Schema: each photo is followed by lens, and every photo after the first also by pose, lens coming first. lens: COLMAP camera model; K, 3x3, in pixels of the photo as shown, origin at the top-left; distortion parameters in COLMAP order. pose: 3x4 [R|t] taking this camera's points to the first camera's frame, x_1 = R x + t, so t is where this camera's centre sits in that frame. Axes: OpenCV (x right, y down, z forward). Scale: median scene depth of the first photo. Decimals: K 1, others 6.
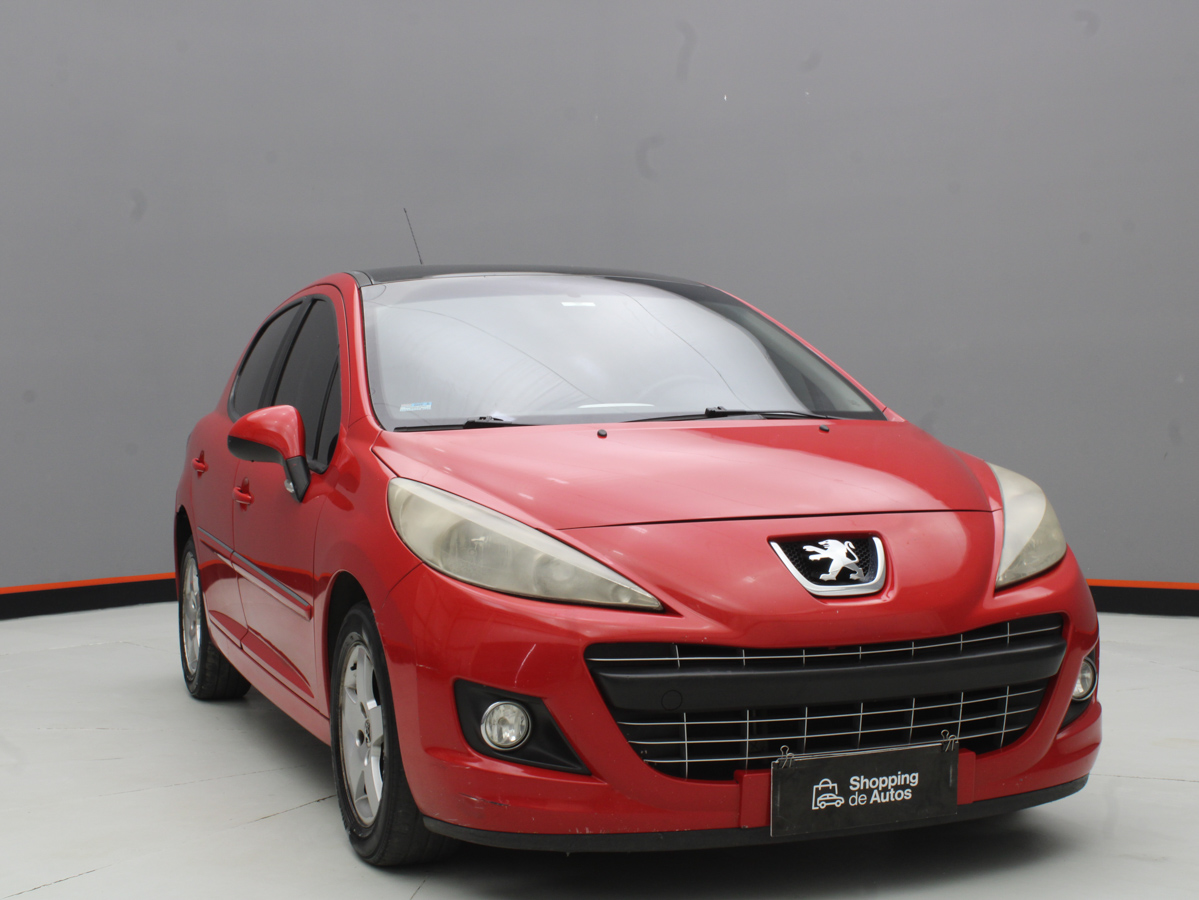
lens RADIAL K [[1826.6, 0, 604.5], [0, 1826.6, 449.9], [0, 0, 1]] dist [-0.125787, 0.000000]
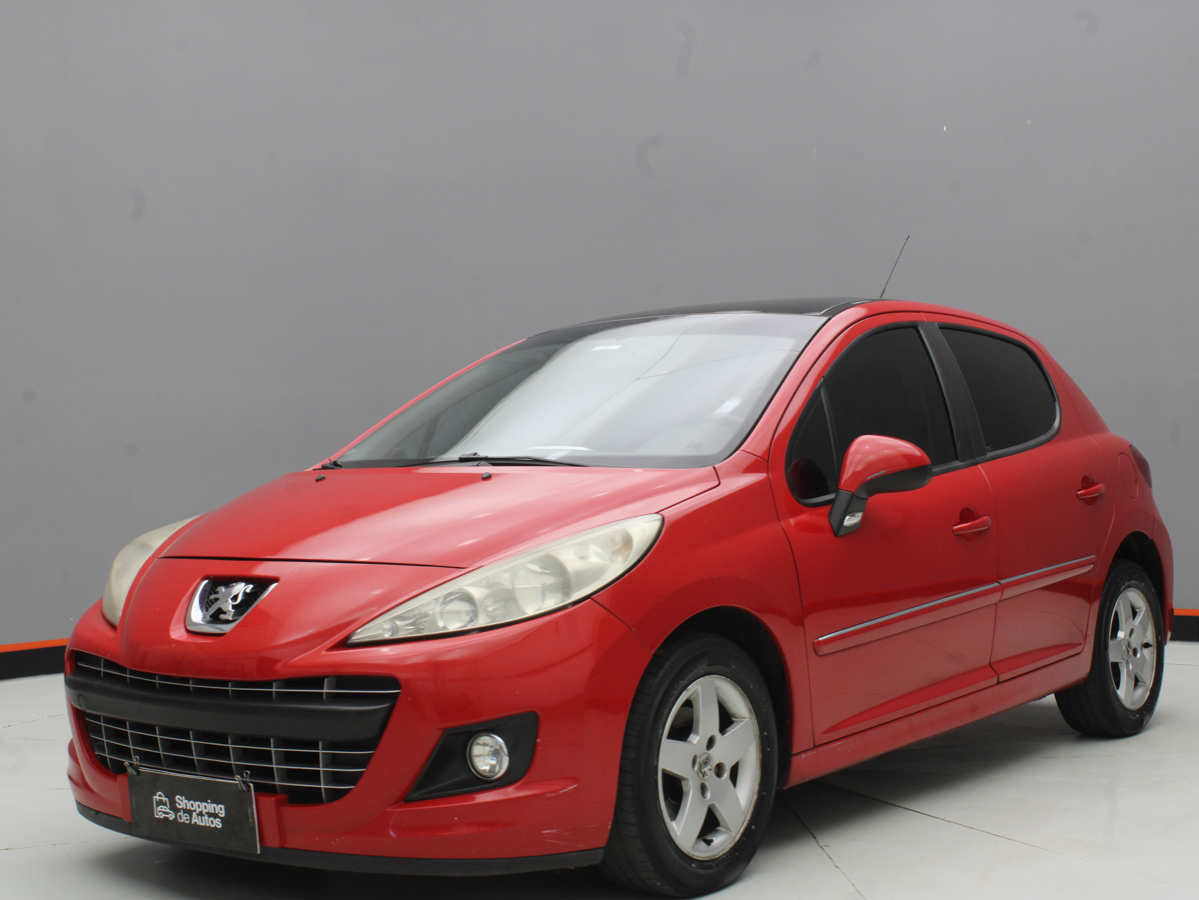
lens RADIAL K [[1826.6, 0, 612.7], [0, 1826.6, 443.4], [0, 0, 1]] dist [-0.125787, 0.000000]
pose [[0.531200, -0.005228, -0.847230, 1.206196], [0.001097, 0.999984, -0.005483, -0.028520], [0.847246, 0.001984, 0.531198, 0.635185]]
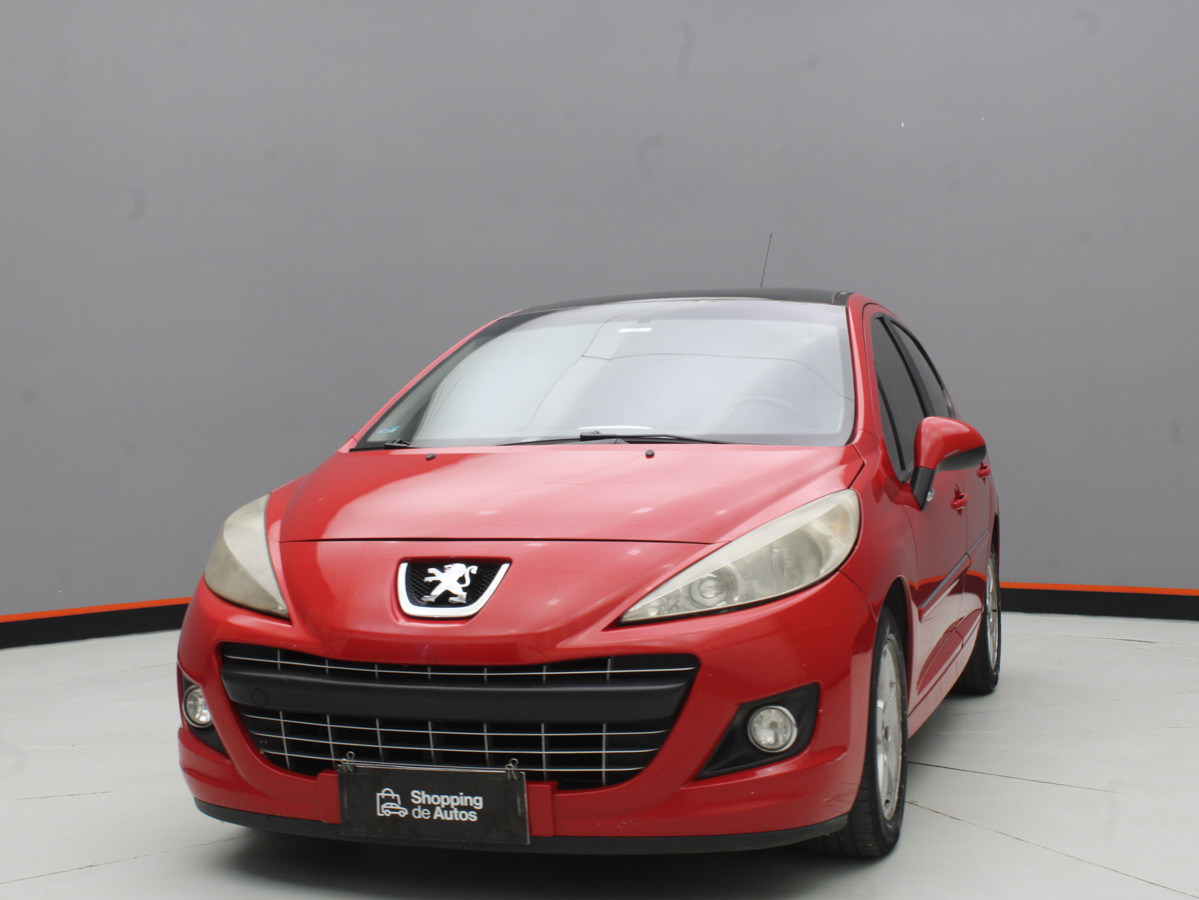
lens RADIAL K [[1738.9, 0, 590.7], [0, 1738.9, 448.2], [0, 0, 1]] dist [-0.097909, 0.000000]
pose [[0.772107, 0.003705, -0.635482, 0.844513], [-0.002290, 0.999993, 0.003048, -0.020616], [0.635489, -0.000898, 0.772109, 0.291828]]
